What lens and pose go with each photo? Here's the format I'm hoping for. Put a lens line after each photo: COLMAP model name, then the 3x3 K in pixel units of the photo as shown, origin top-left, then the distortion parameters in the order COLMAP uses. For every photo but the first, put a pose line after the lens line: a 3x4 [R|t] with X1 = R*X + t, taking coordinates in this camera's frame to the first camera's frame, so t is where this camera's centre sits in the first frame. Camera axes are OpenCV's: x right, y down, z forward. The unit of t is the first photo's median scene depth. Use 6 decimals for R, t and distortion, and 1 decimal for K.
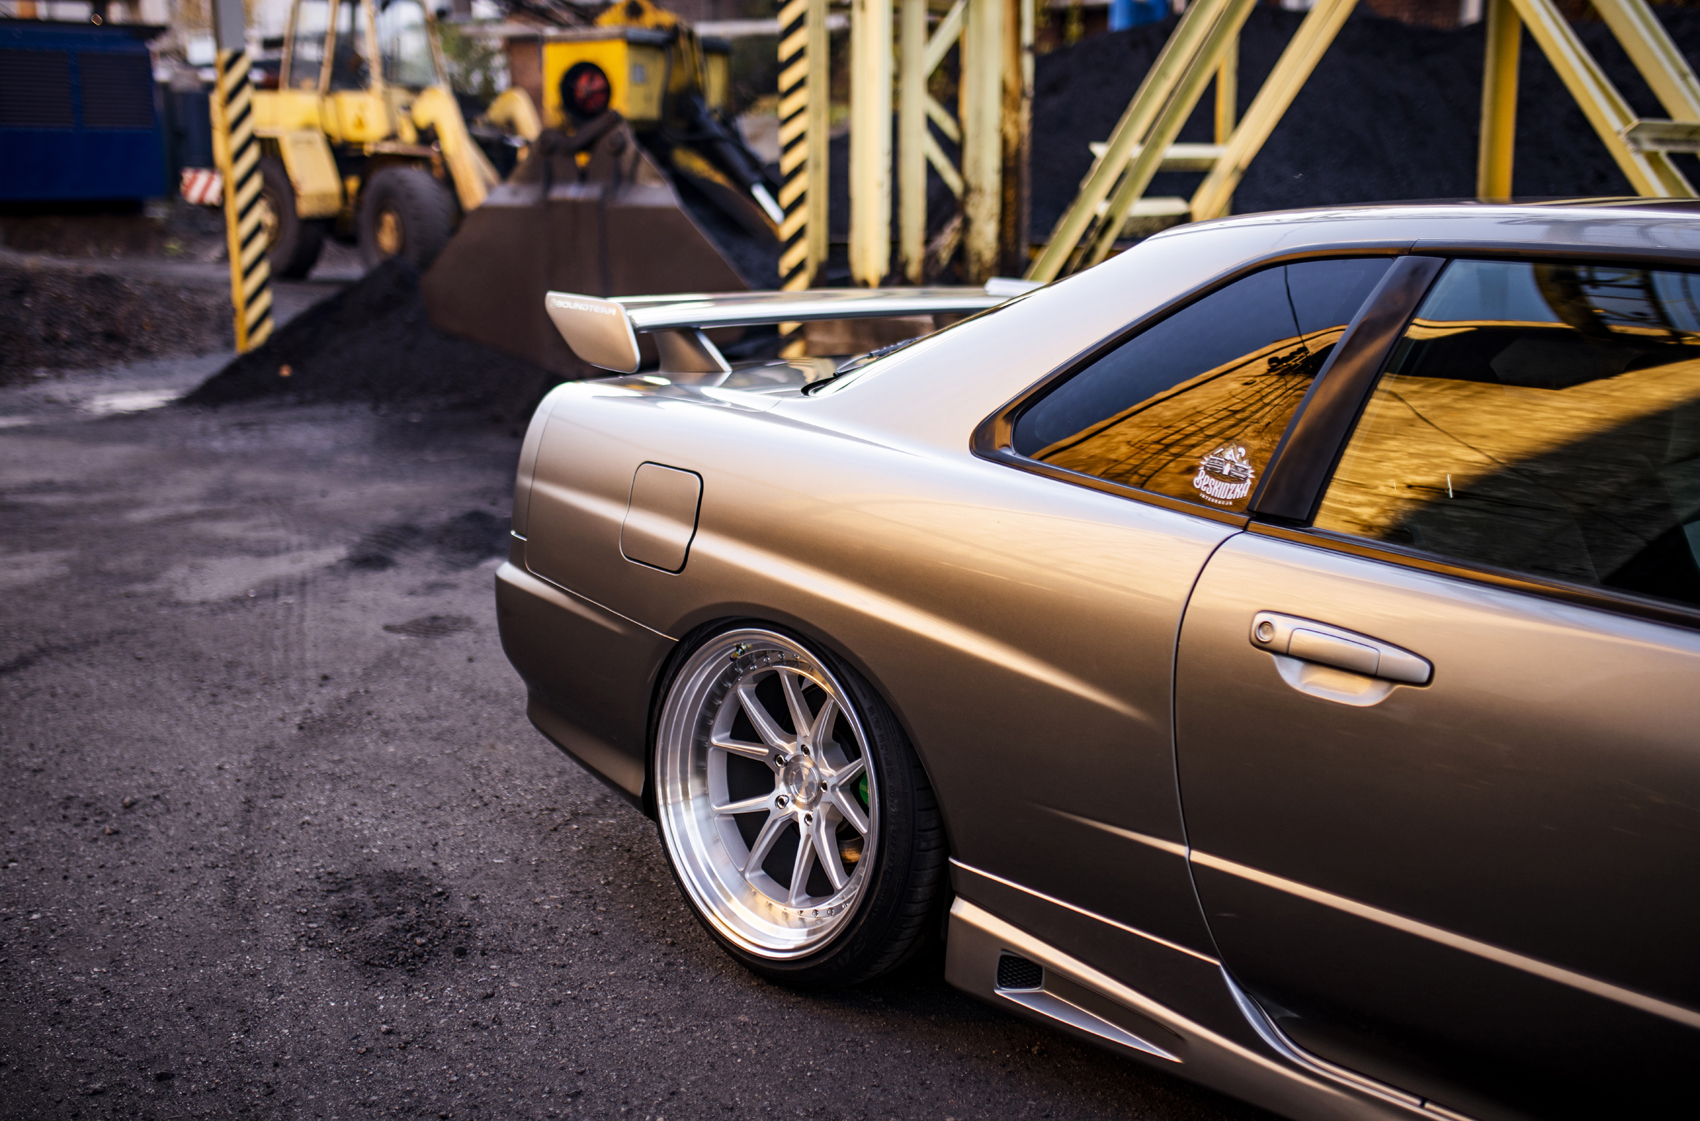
lens RADIAL K [[1683.2, 0, 816.8], [0, 1683.2, 575.8], [0, 0, 1]] dist [-0.043098, 0.007055]
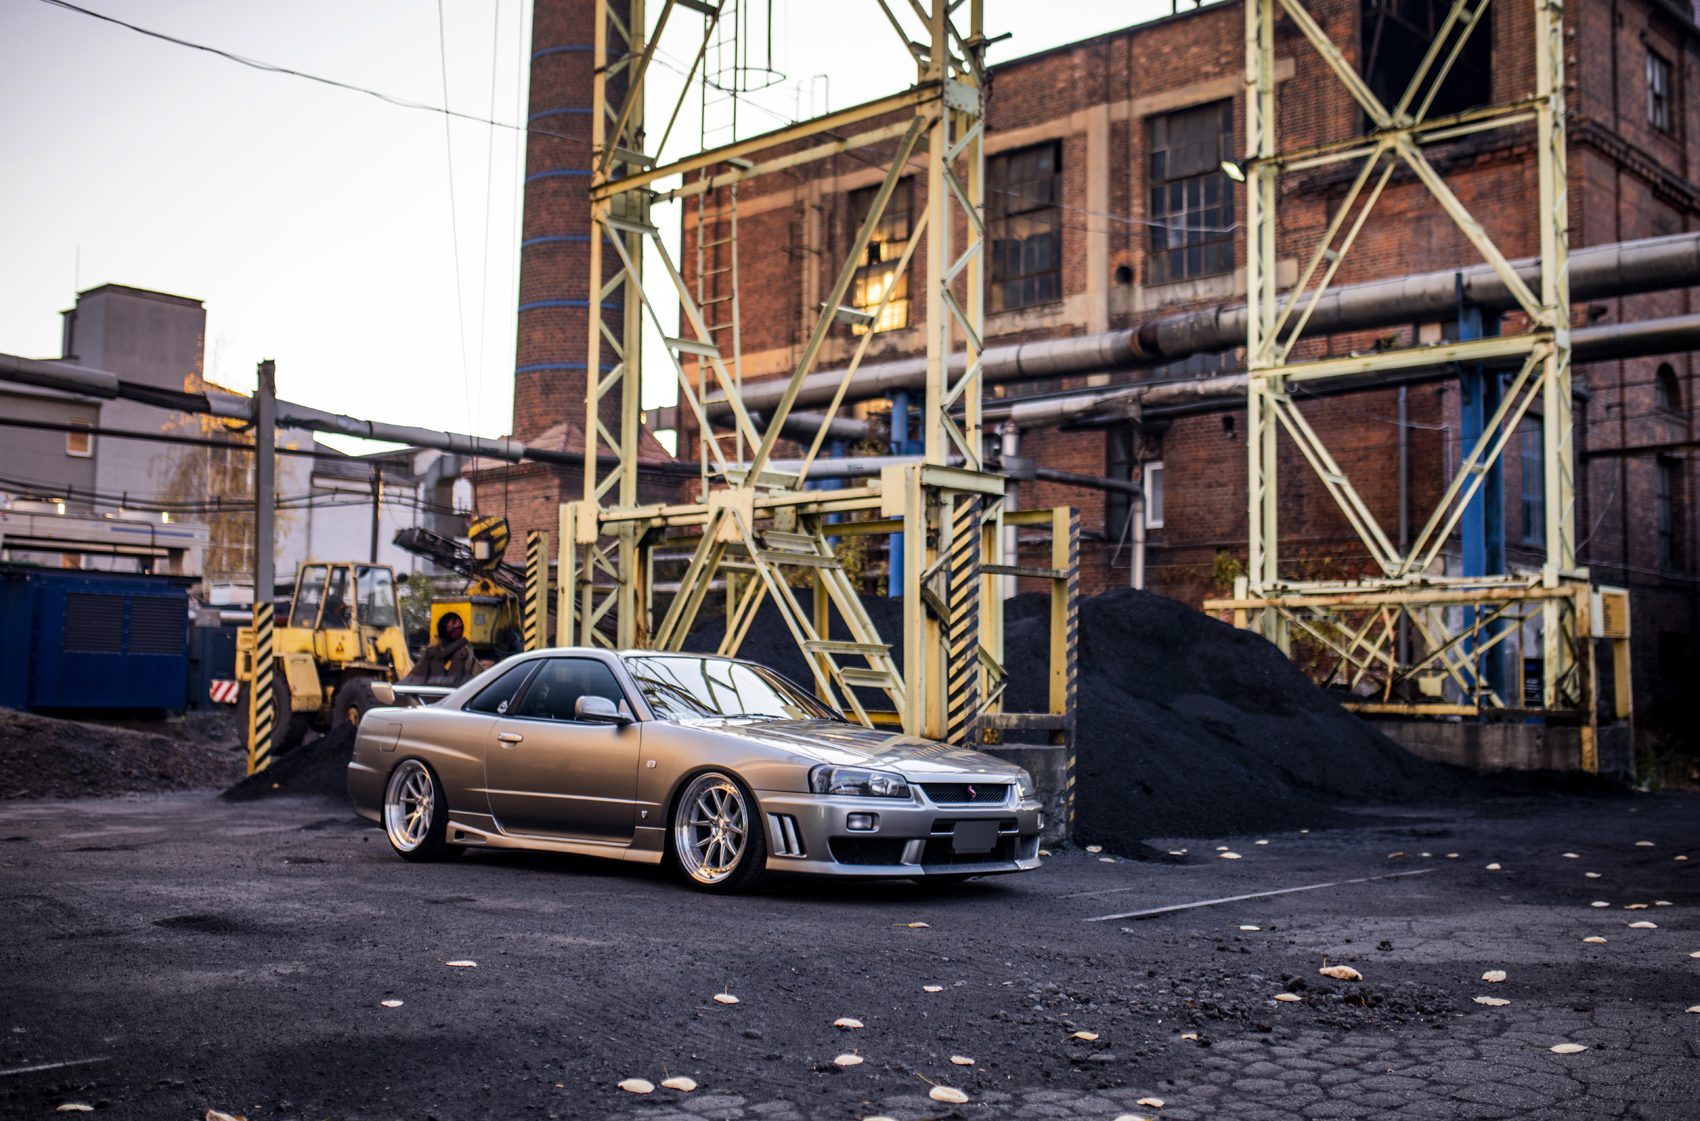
lens RADIAL K [[1683.2, 0, 816.8], [0, 1683.2, 575.8], [0, 0, 1]] dist [-0.043098, 0.007055]
pose [[0.999874, 0.011486, 0.010941, 0.246590], [-0.007480, 0.949608, -0.313352, 0.240862], [-0.013989, 0.313231, 0.949574, -0.807202]]
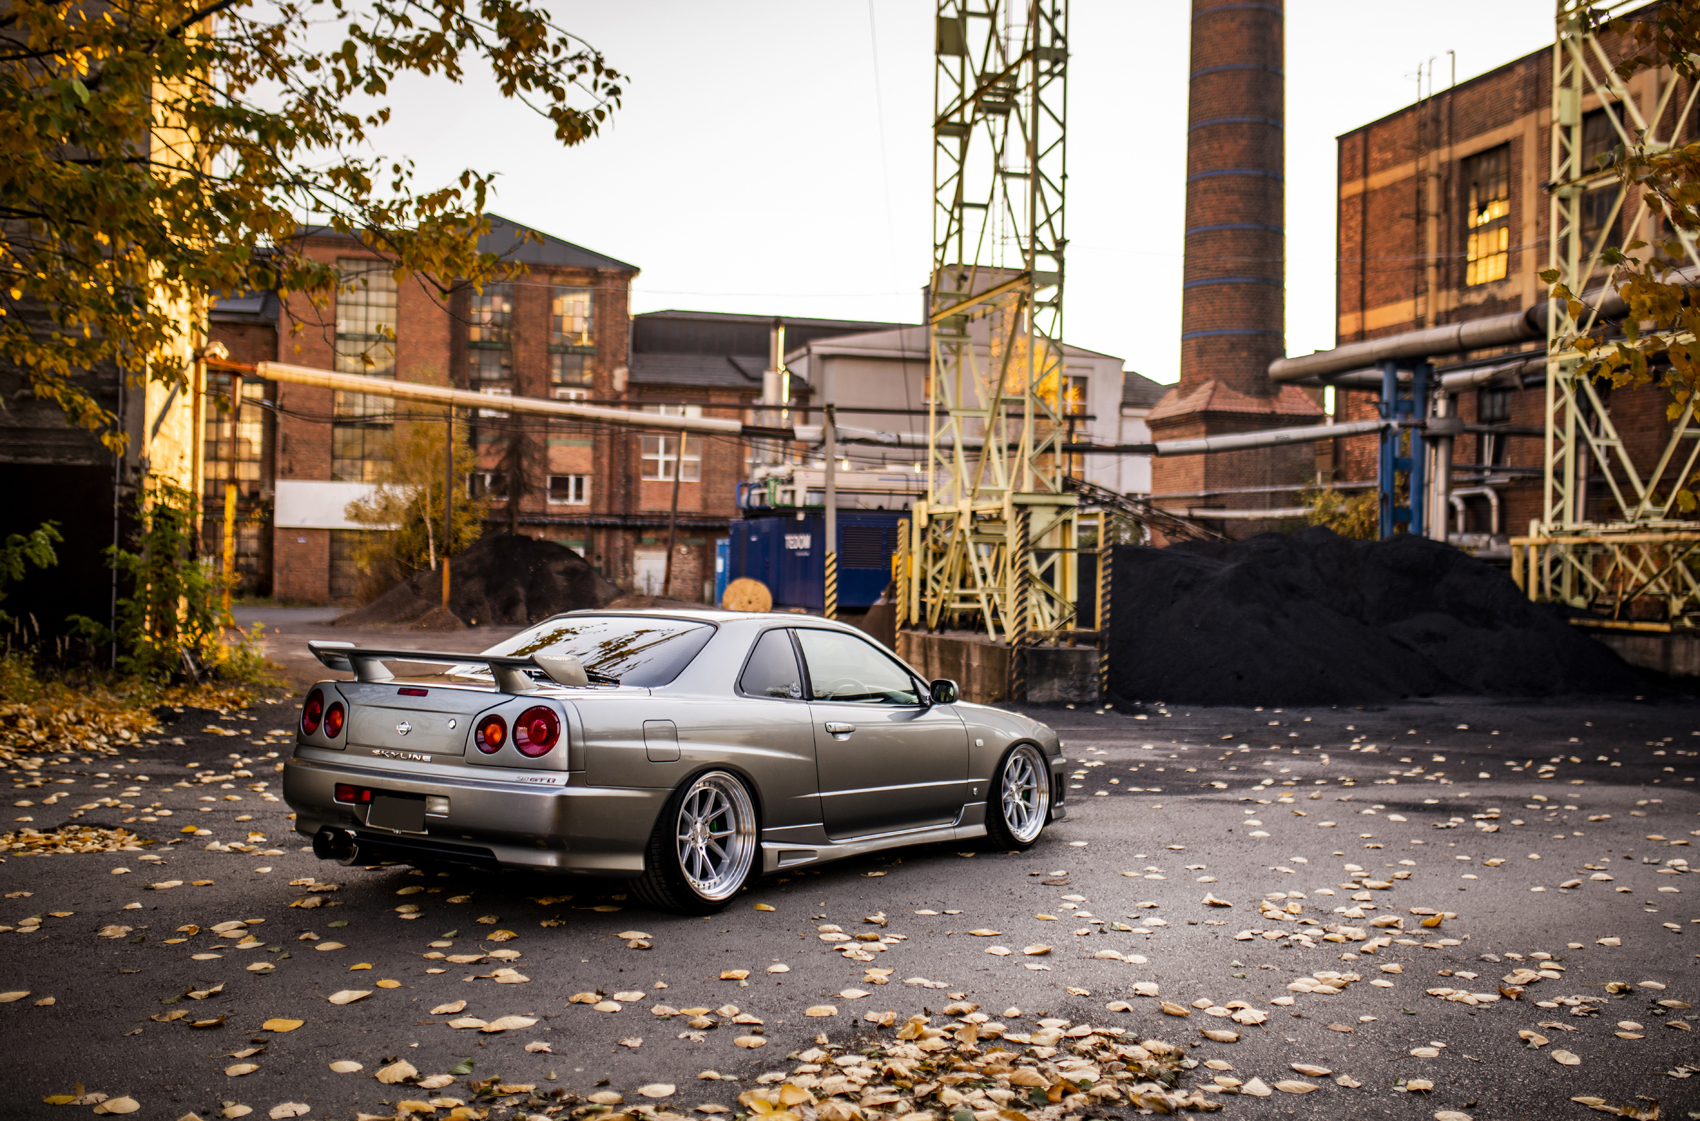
lens RADIAL K [[1629.5, 0, 850.0], [0, 1629.5, 560.5], [0, 0, 1]] dist [-0.062354, -0.006332]
pose [[0.867323, 0.007667, -0.497687, 1.288263], [-0.135303, 0.965862, -0.220915, 0.381356], [0.479003, 0.258943, 0.838752, -1.609779]]
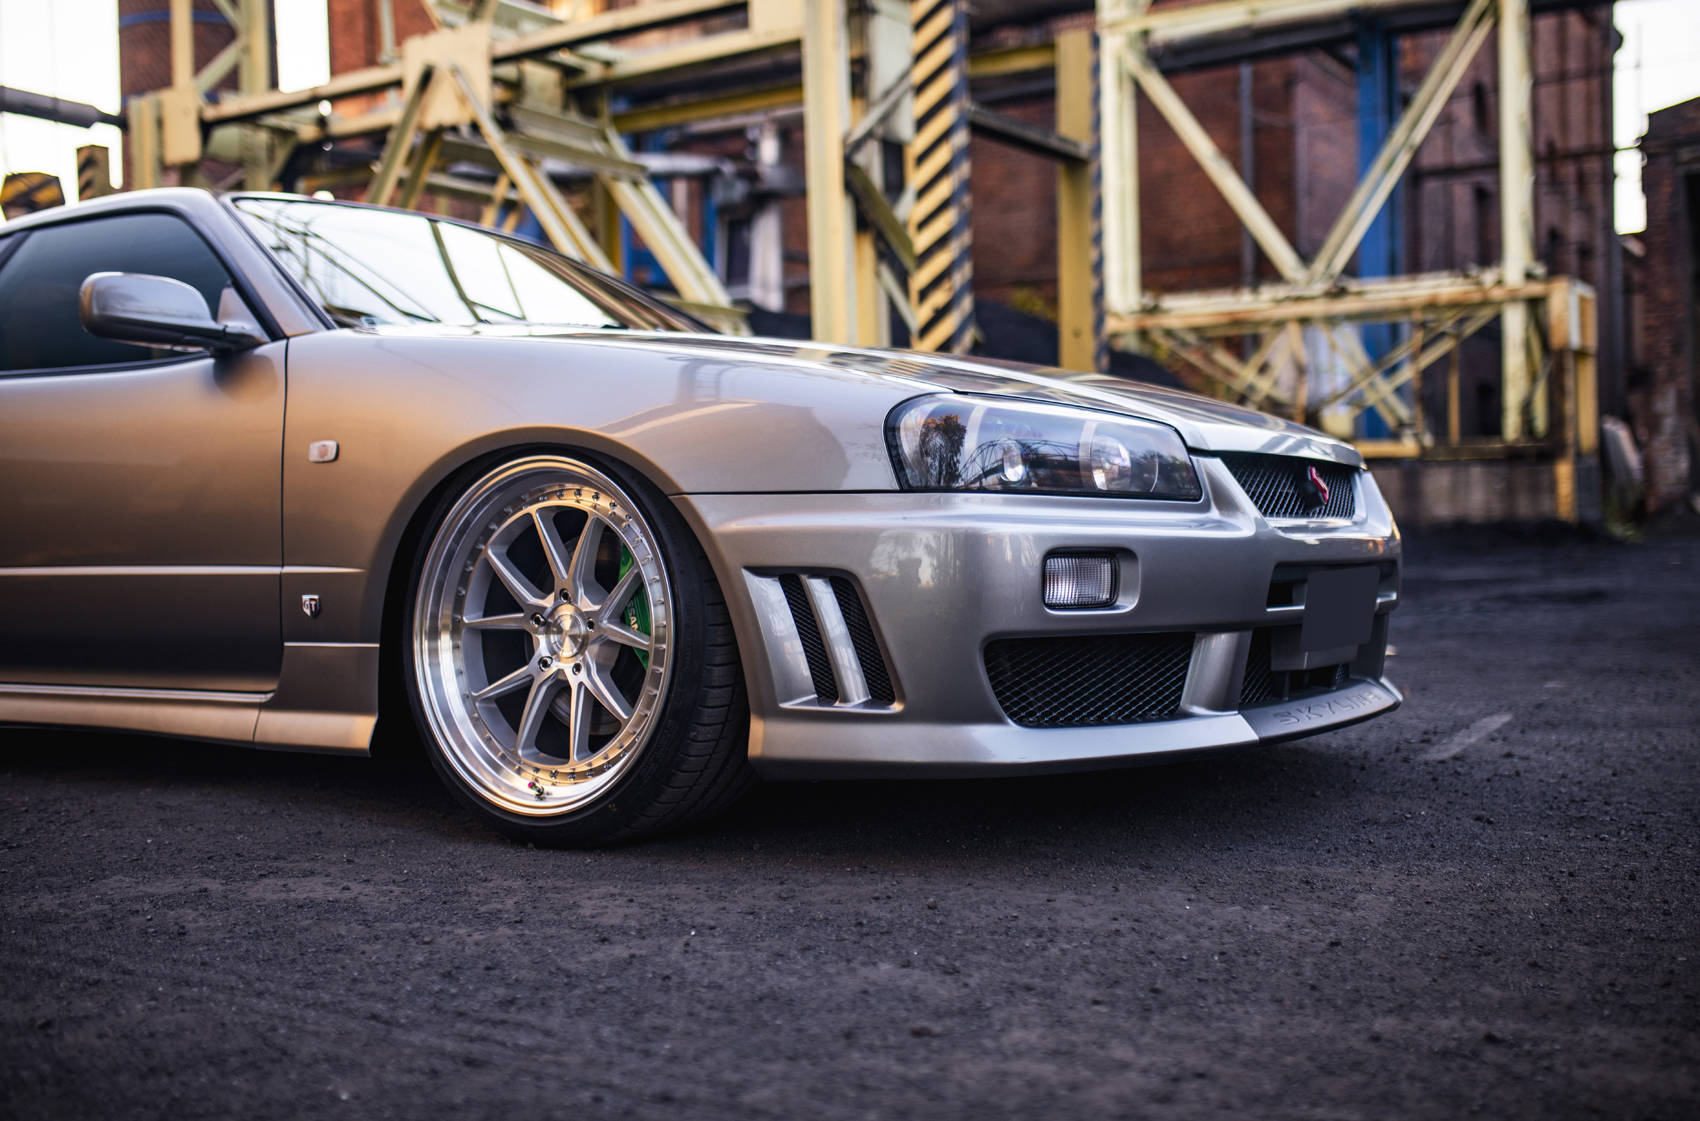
lens RADIAL K [[1683.2, 0, 816.8], [0, 1683.2, 575.8], [0, 0, 1]] dist [-0.043098, 0.007055]
pose [[0.979039, -0.039122, 0.199878, 0.190627], [0.080108, 0.976248, -0.201302, 0.135016], [-0.187255, 0.213094, 0.958919, -0.171755]]
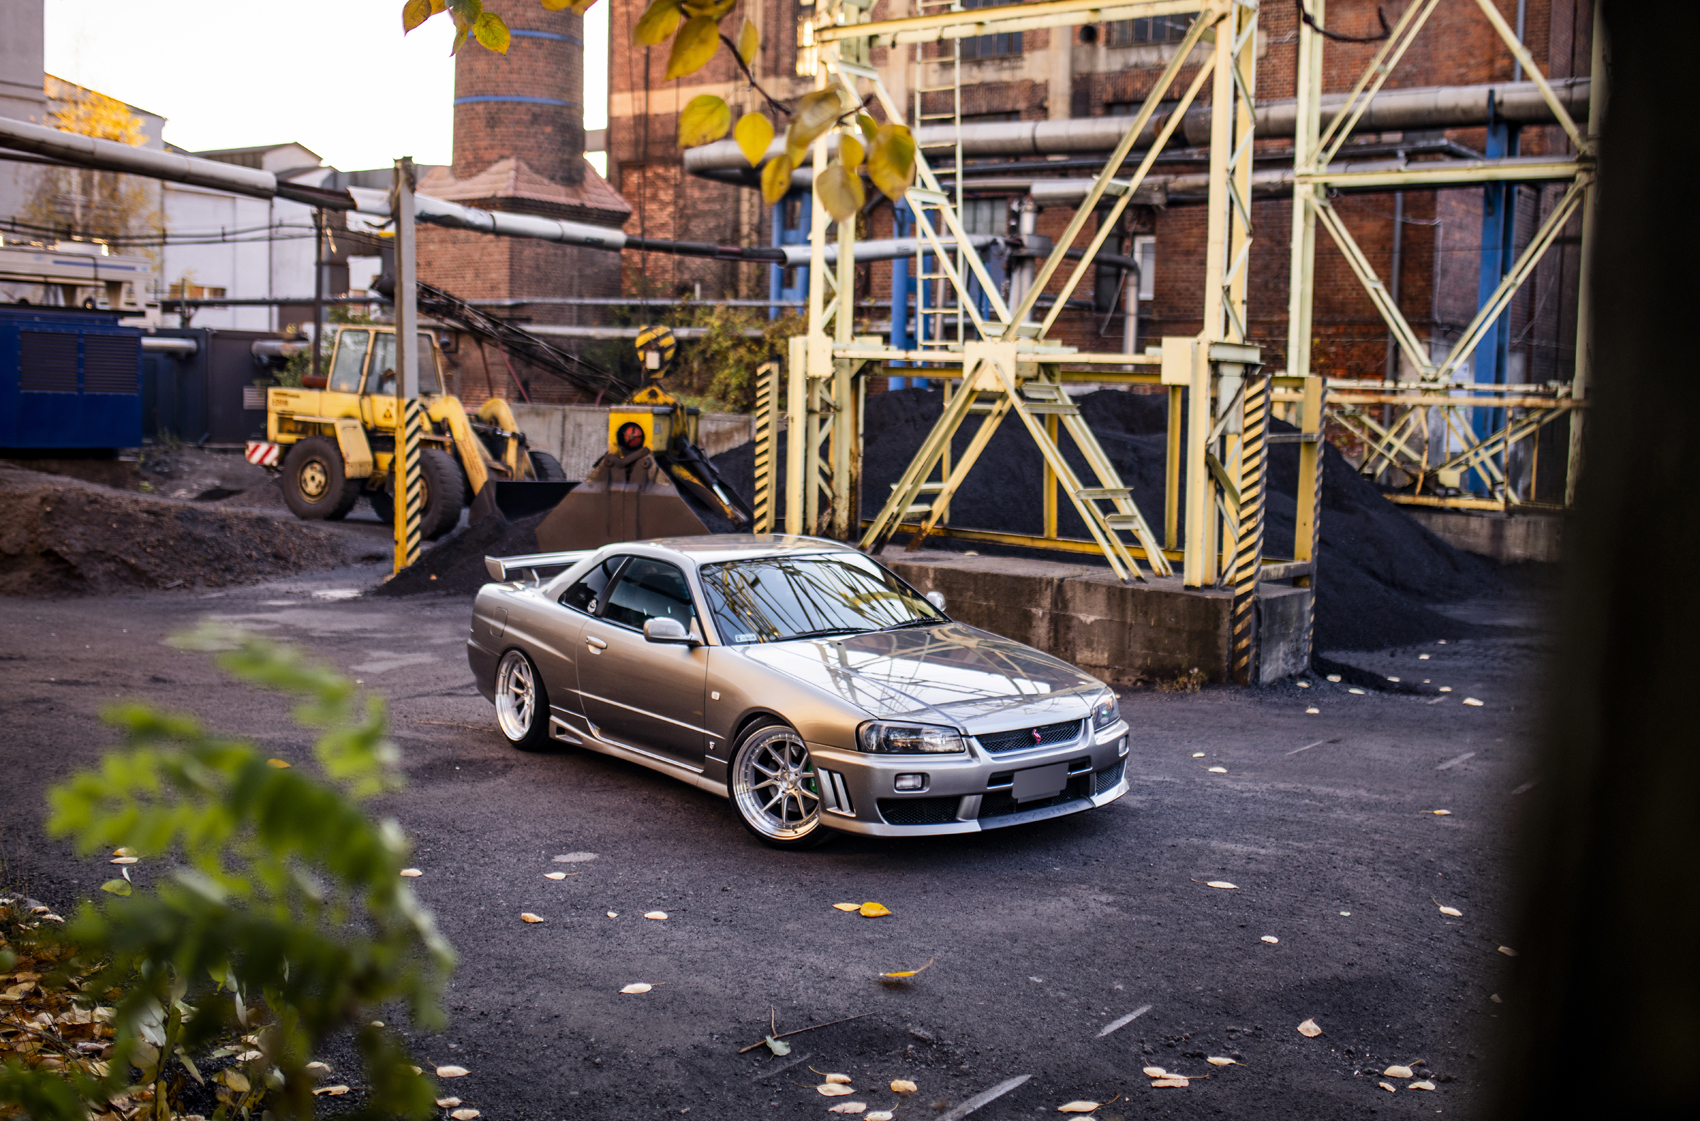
lens RADIAL K [[1695.5, 0, 796.2], [0, 1695.5, 503.4], [0, 0, 1]] dist [-0.054080, 0.026328]
pose [[0.992115, 0.018073, 0.124025, -0.190285], [0.004487, 0.983794, -0.179249, 0.144502], [-0.125254, 0.178392, 0.975955, -0.943855]]
